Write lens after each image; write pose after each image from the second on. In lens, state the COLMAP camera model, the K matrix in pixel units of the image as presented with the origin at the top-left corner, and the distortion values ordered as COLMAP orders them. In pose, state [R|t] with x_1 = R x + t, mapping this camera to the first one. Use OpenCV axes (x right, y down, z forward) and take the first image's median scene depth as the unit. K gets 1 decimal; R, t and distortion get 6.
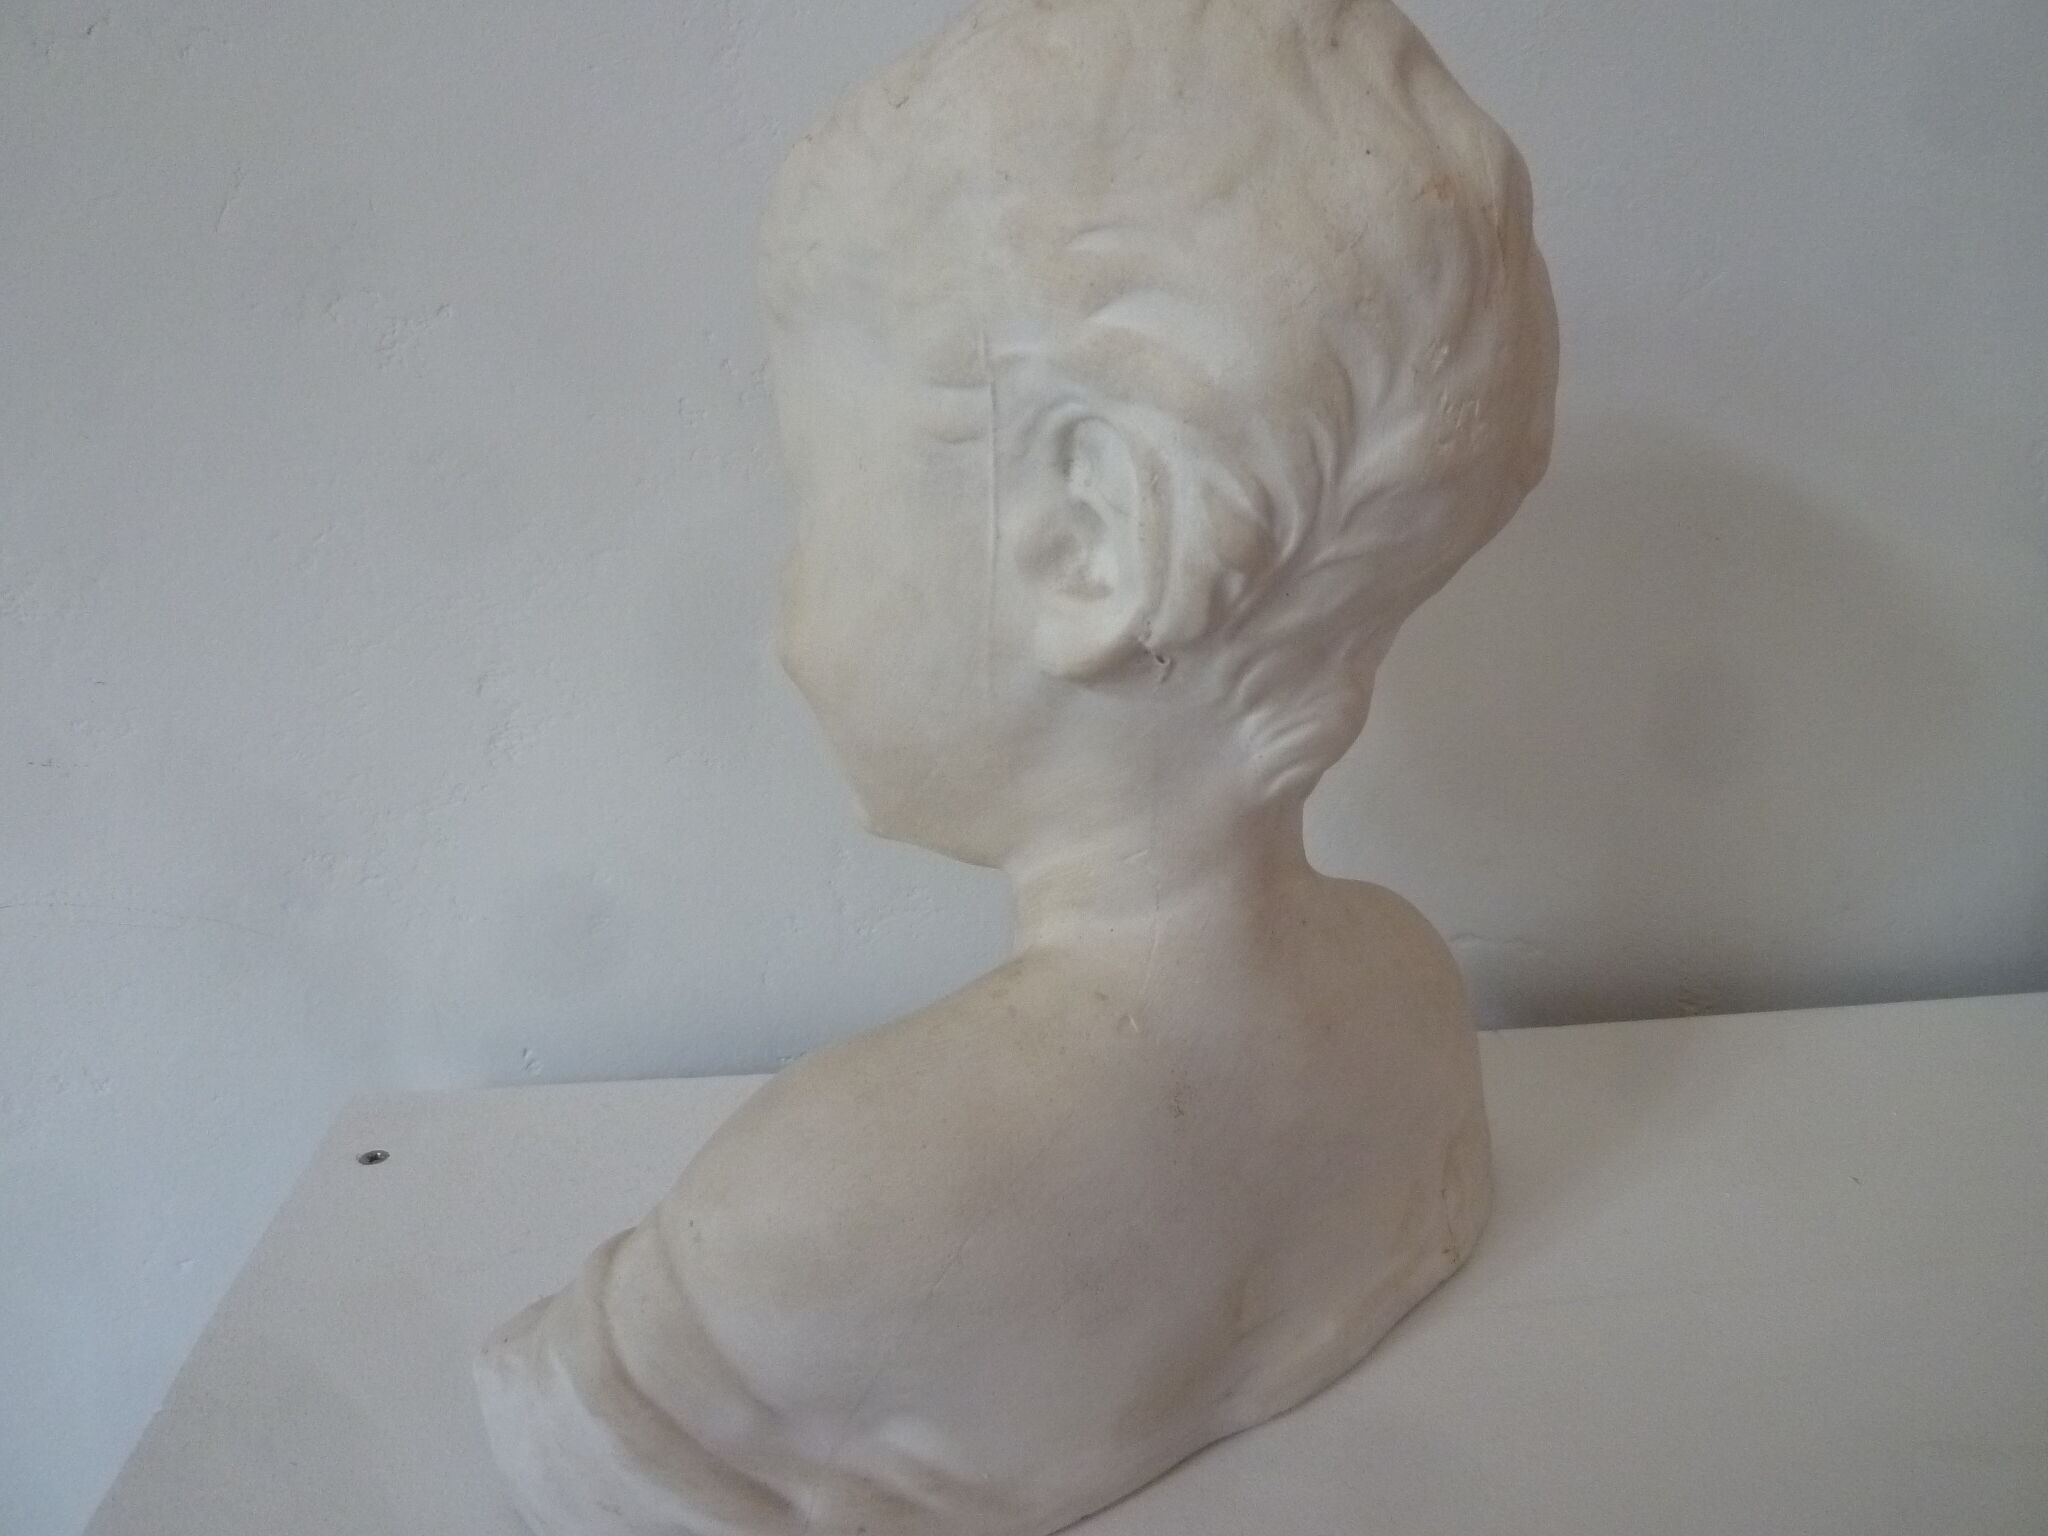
lens RADIAL K [[1521.8, 0, 1035.4], [0, 1521.8, 755.2], [0, 0, 1]] dist [-0.050568, 0.003337]
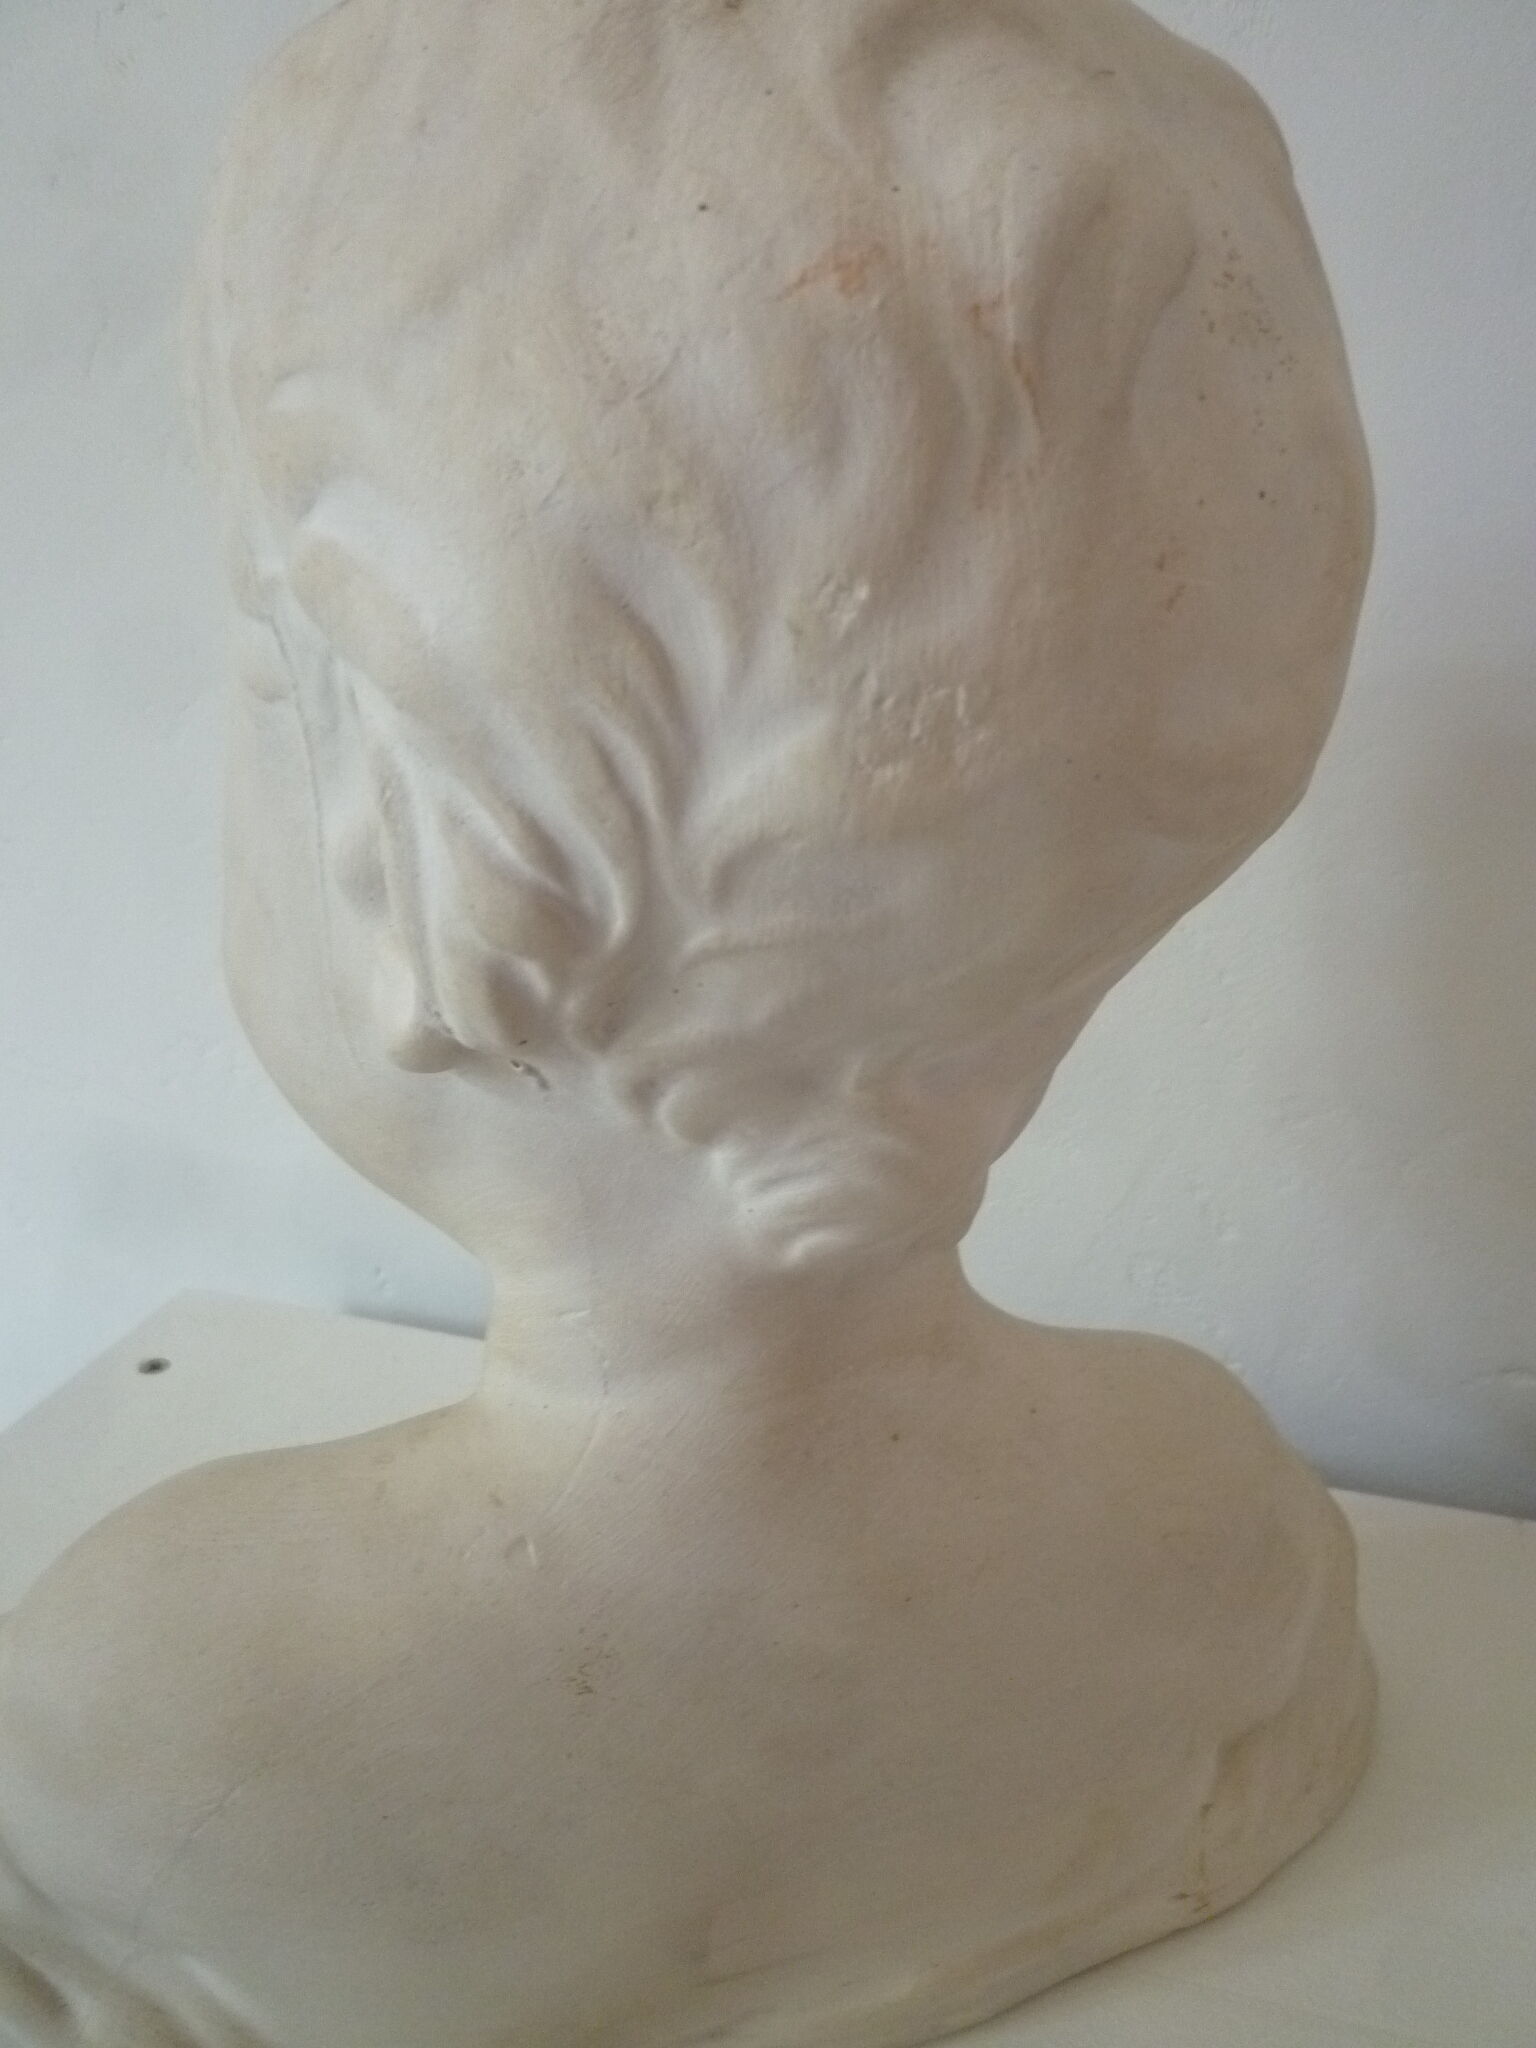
lens RADIAL K [[1521.8, 0, 768.0], [0, 1521.8, 1024.0], [0, 0, 1]] dist [-0.050568, 0.003337]
pose [[0.914157, 0.144802, -0.378615, 0.457764], [-0.113301, 0.988068, 0.104325, -0.170924], [0.389204, -0.052472, 0.919656, 0.496076]]
